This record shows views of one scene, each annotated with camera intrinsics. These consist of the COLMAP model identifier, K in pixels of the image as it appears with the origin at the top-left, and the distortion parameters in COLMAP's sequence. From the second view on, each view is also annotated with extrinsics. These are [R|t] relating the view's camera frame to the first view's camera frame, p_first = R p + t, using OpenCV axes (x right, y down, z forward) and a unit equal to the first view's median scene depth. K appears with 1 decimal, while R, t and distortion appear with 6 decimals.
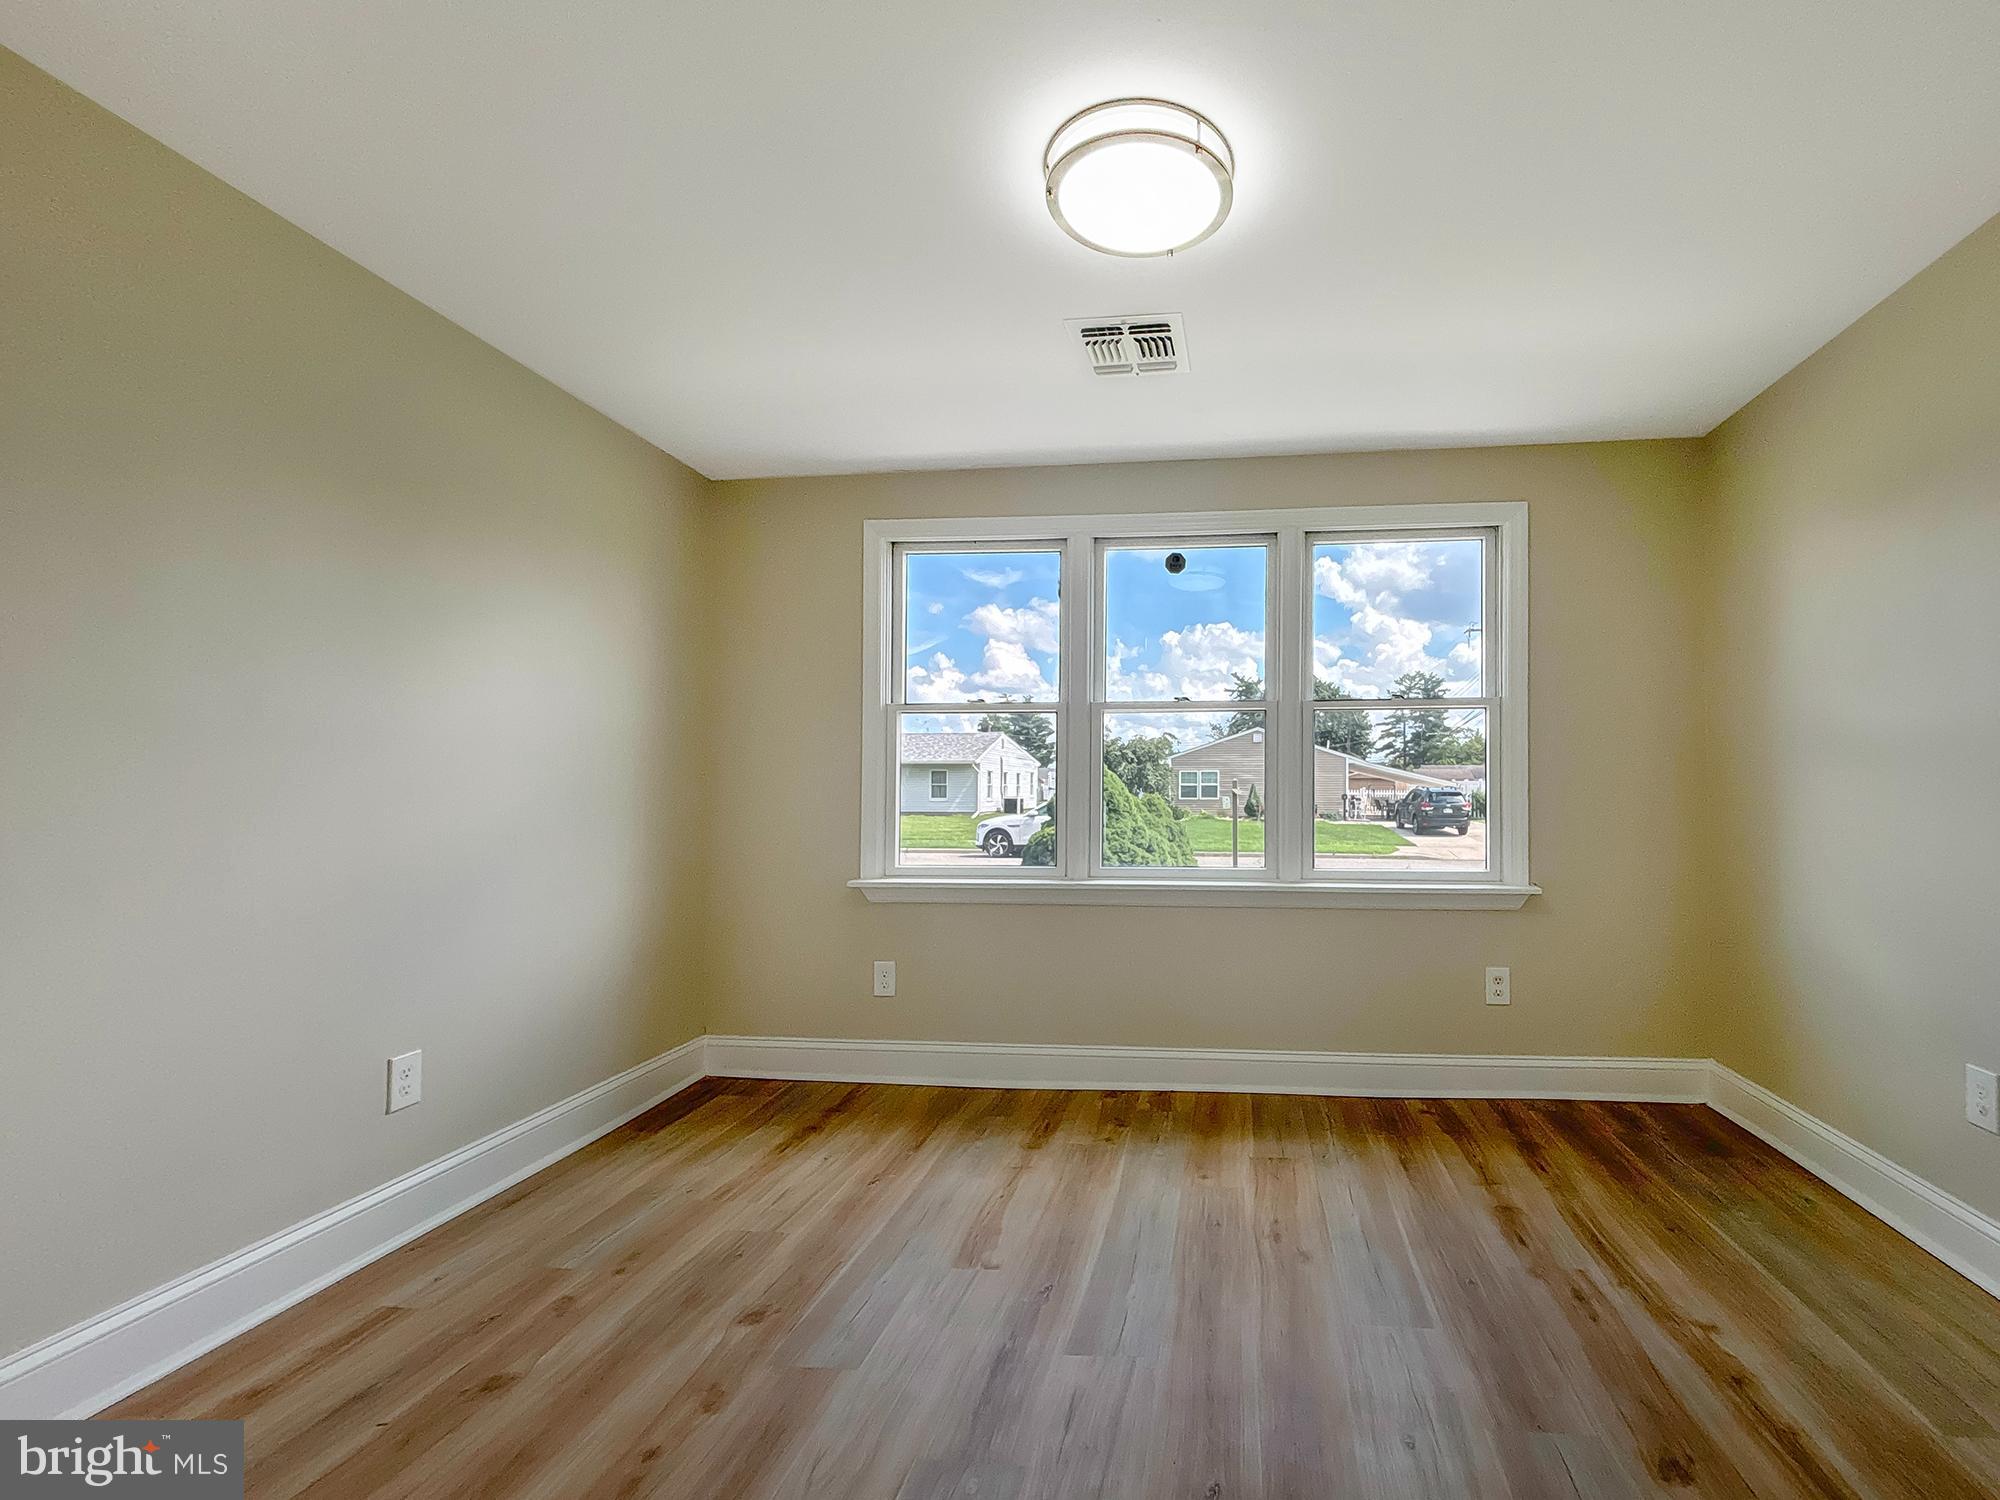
lens RADIAL K [[915.9, 0, 1141.4], [0, 915.9, 782.6], [0, 0, 1]] dist [0.001287, -0.000129]
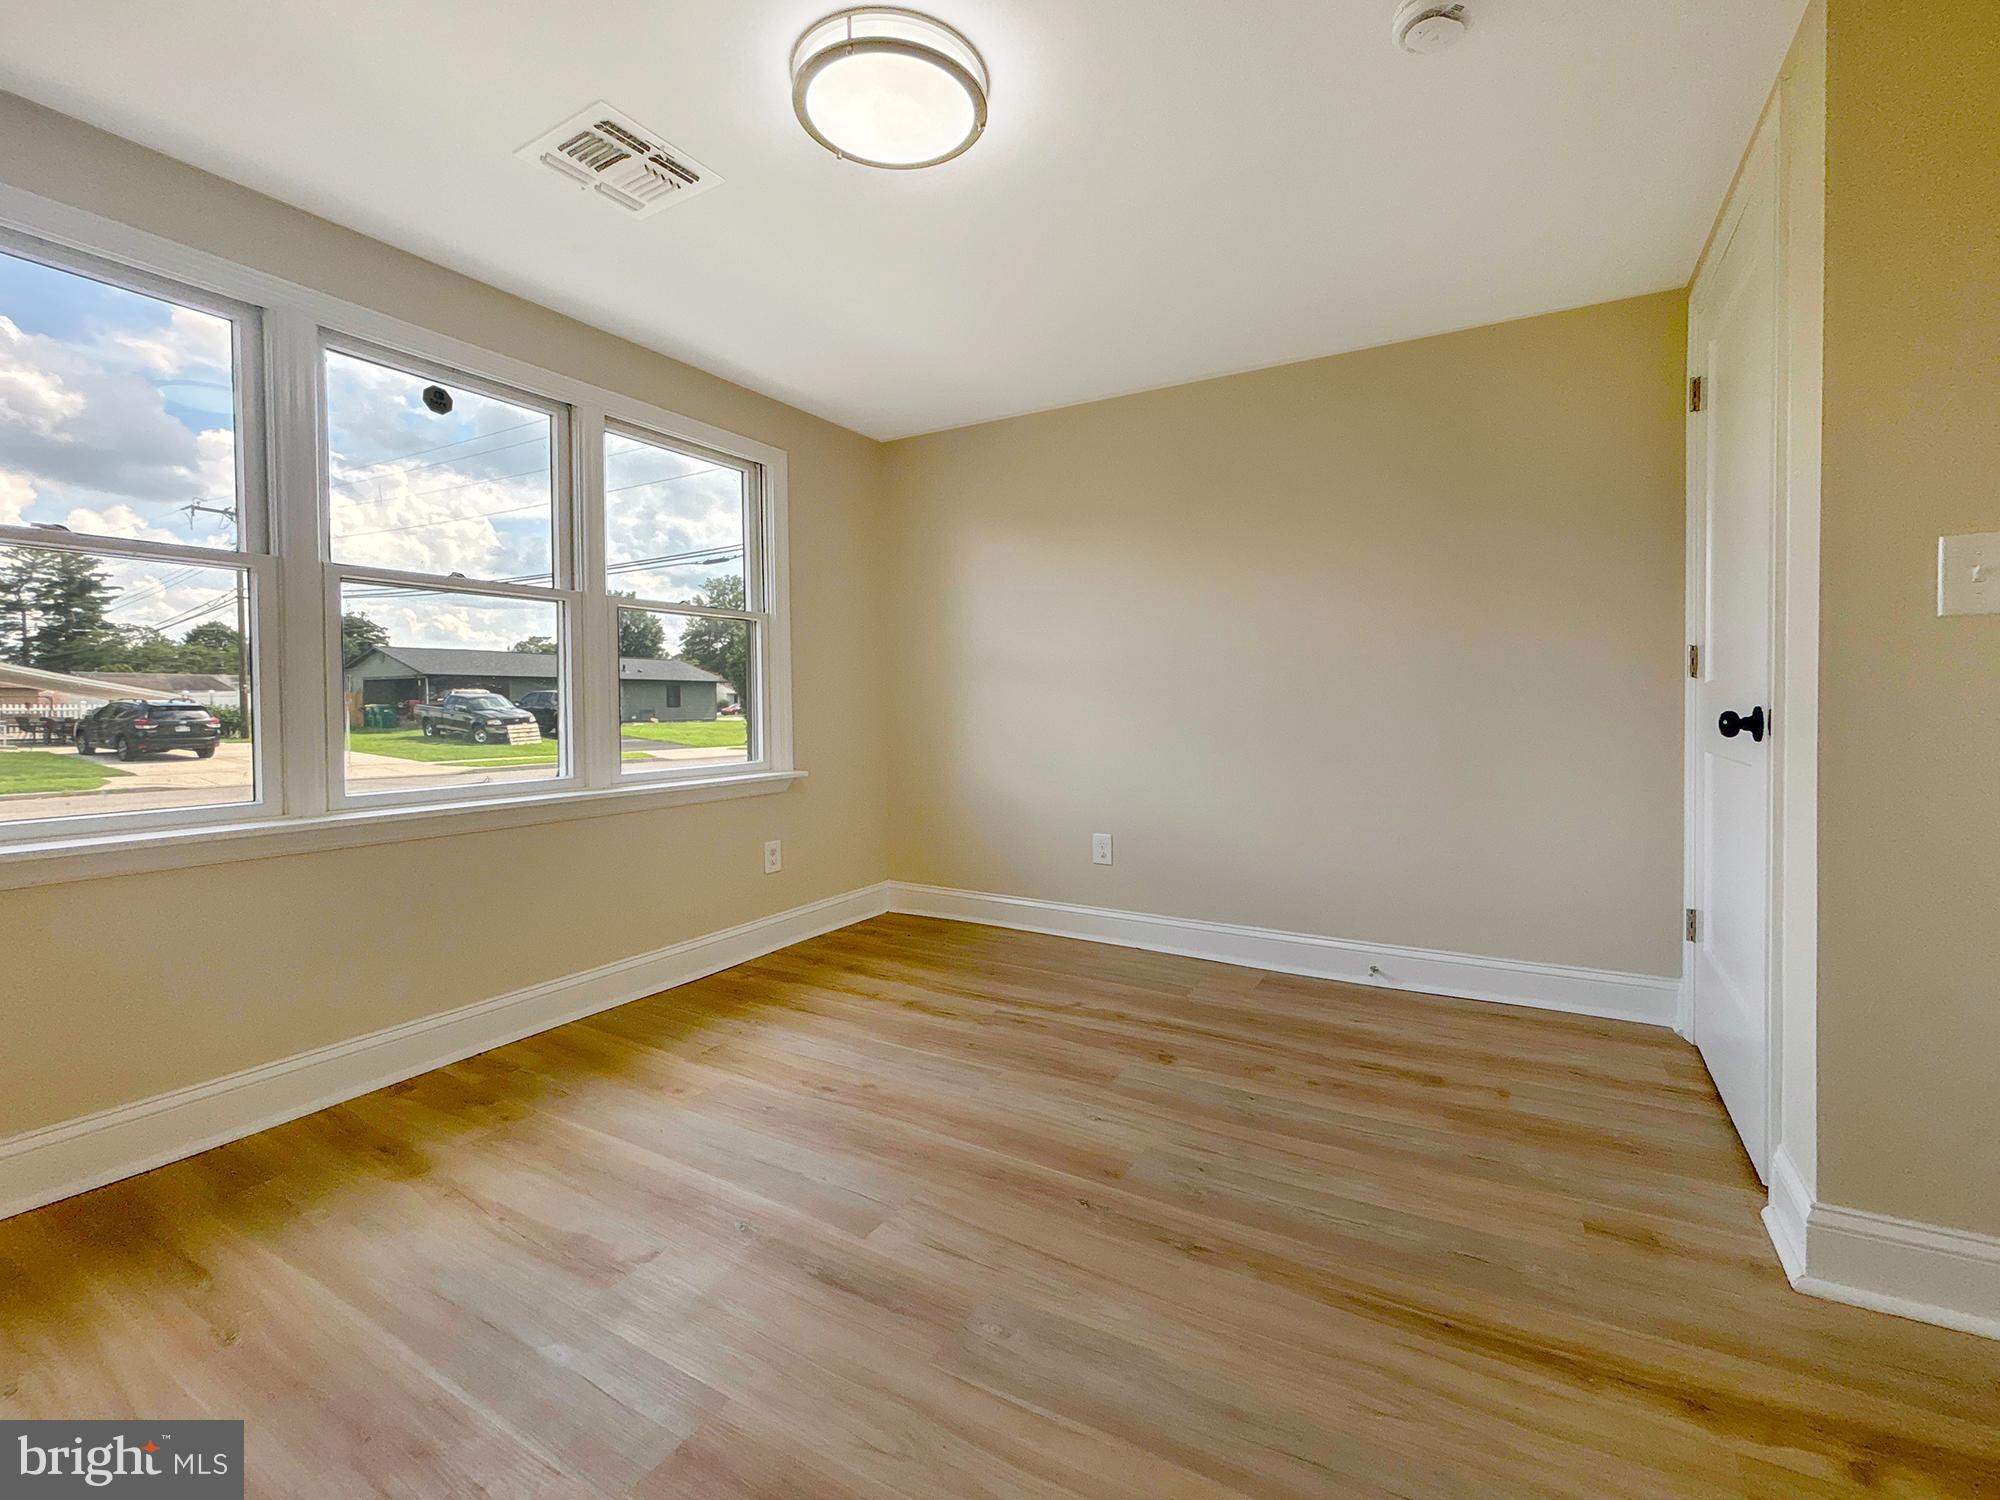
lens RADIAL K [[842.4, 0, 1017.9], [0, 842.4, 726.4], [0, 0, 1]] dist [0.000587, 0.000036]
pose [[0.404096, -0.024012, 0.914401, -0.459345], [-0.006847, 0.999548, 0.029273, 0.017847], [-0.914691, -0.018090, 0.403749, 0.260195]]
